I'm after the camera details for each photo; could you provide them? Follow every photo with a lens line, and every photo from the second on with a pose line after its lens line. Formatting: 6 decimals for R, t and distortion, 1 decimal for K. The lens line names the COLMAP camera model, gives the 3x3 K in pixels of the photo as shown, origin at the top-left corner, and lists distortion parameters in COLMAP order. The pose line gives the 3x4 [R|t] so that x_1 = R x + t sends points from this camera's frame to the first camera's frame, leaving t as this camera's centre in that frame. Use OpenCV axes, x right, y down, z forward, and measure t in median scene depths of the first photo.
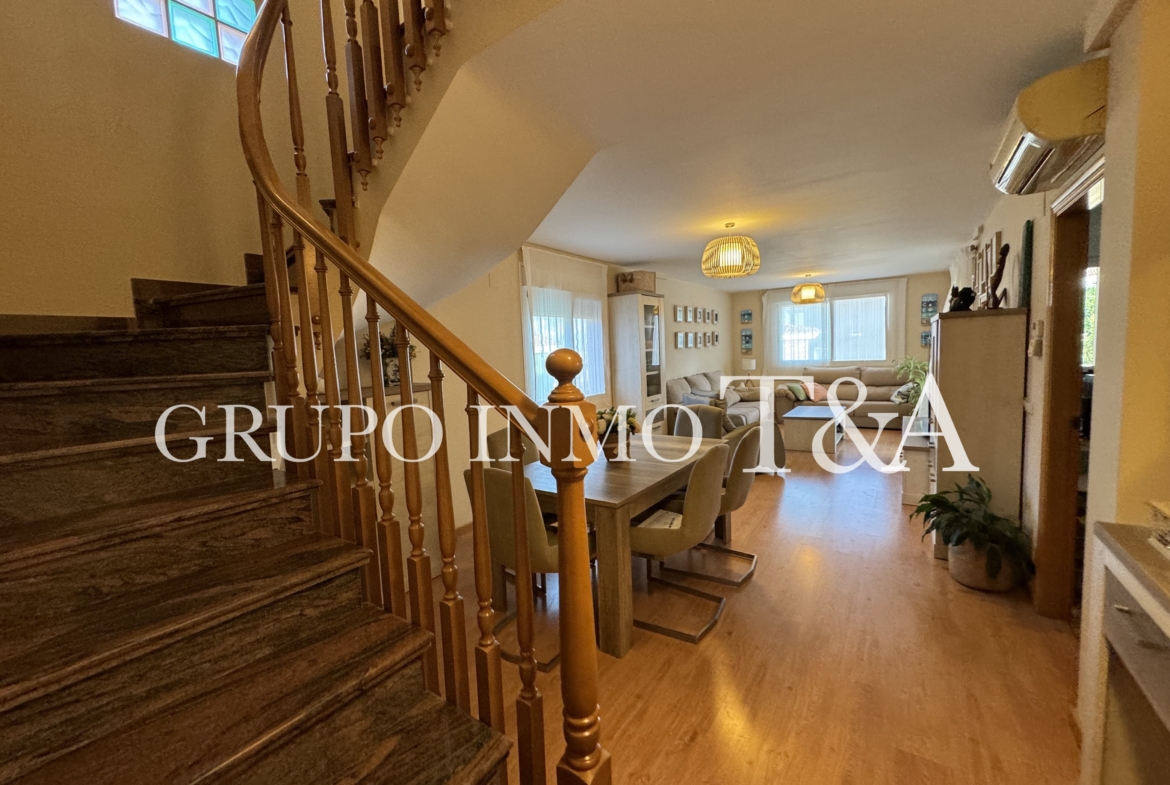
lens RADIAL K [[466.1, 0, 586.4], [0, 466.1, 389.2], [0, 0, 1]] dist [-0.004928, 0.000827]
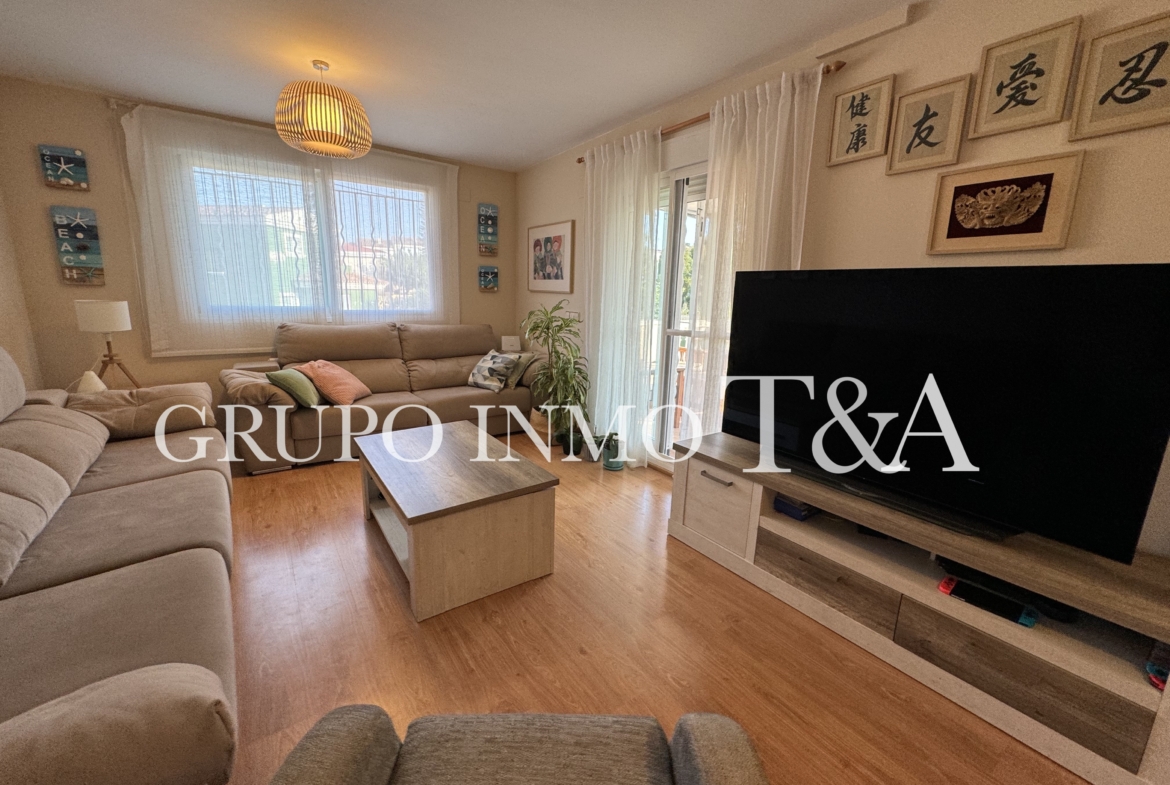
lens RADIAL K [[466.1, 0, 586.4], [0, 466.1, 389.2], [0, 0, 1]] dist [-0.004928, 0.000827]
pose [[0.338579, -0.137859, 0.930784, 0.253156], [0.034181, 0.990358, 0.134249, -0.057382], [-0.940317, -0.013639, 0.340027, 0.957820]]
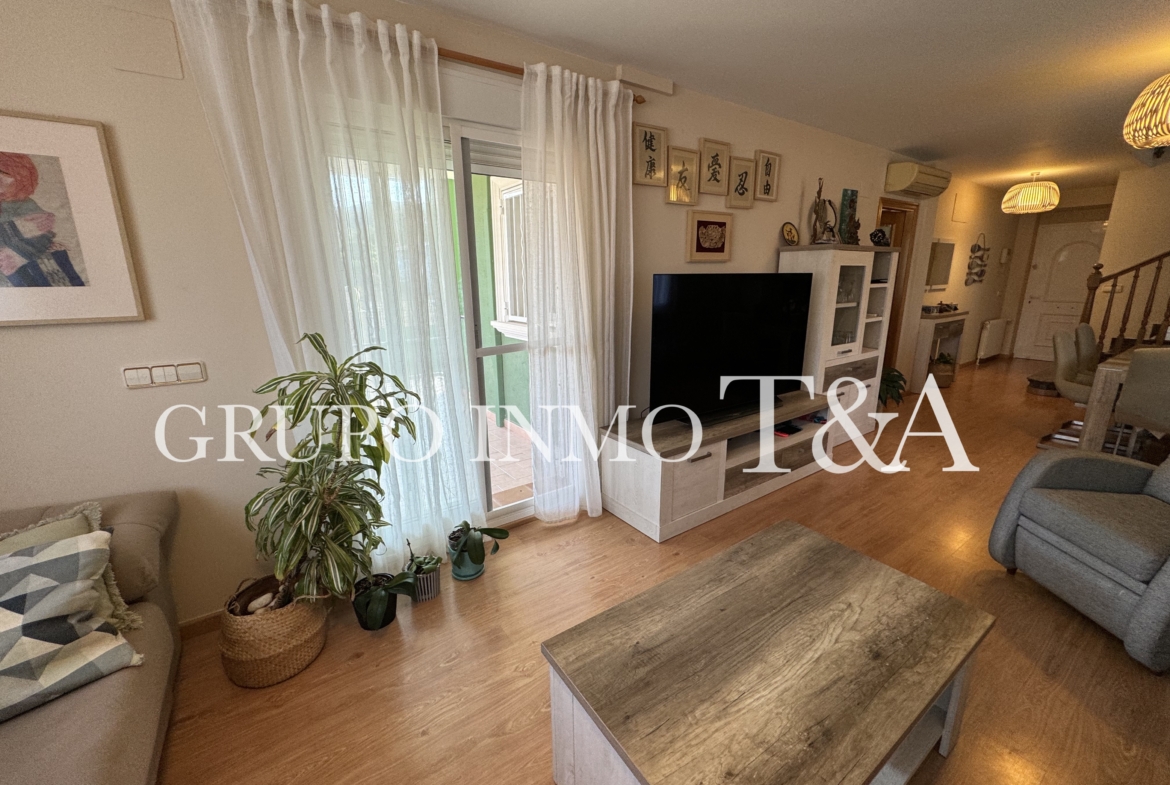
lens RADIAL K [[466.1, 0, 586.4], [0, 466.1, 389.2], [0, 0, 1]] dist [-0.004928, 0.000827]
pose [[-0.935780, -0.029086, 0.351384, 0.616585], [0.082146, 0.951181, 0.297500, -0.136580], [-0.342883, 0.307259, -0.887707, 1.434930]]
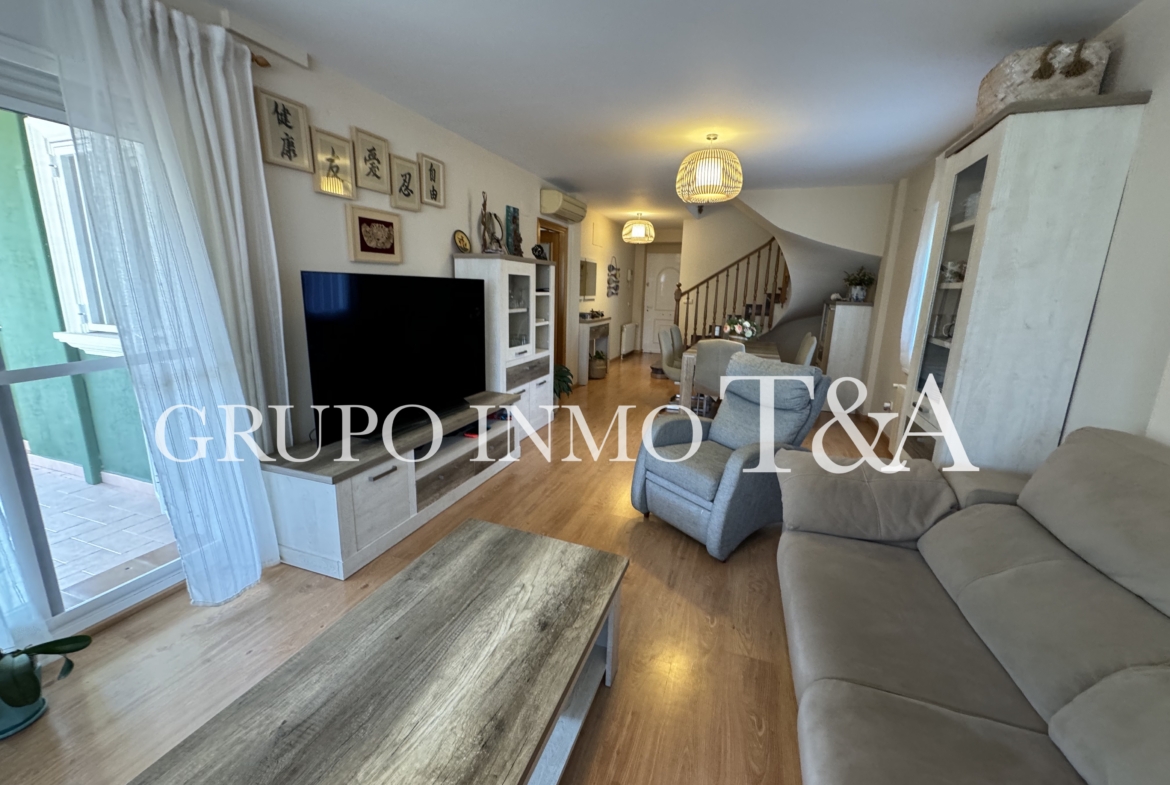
lens RADIAL K [[466.1, 0, 586.4], [0, 466.1, 389.2], [0, 0, 1]] dist [-0.004928, 0.000827]
pose [[-0.966750, 0.071824, -0.245429, 0.590501], [-0.006301, 0.952764, 0.303645, -0.127895], [0.255645, 0.295096, -0.920632, 1.420365]]
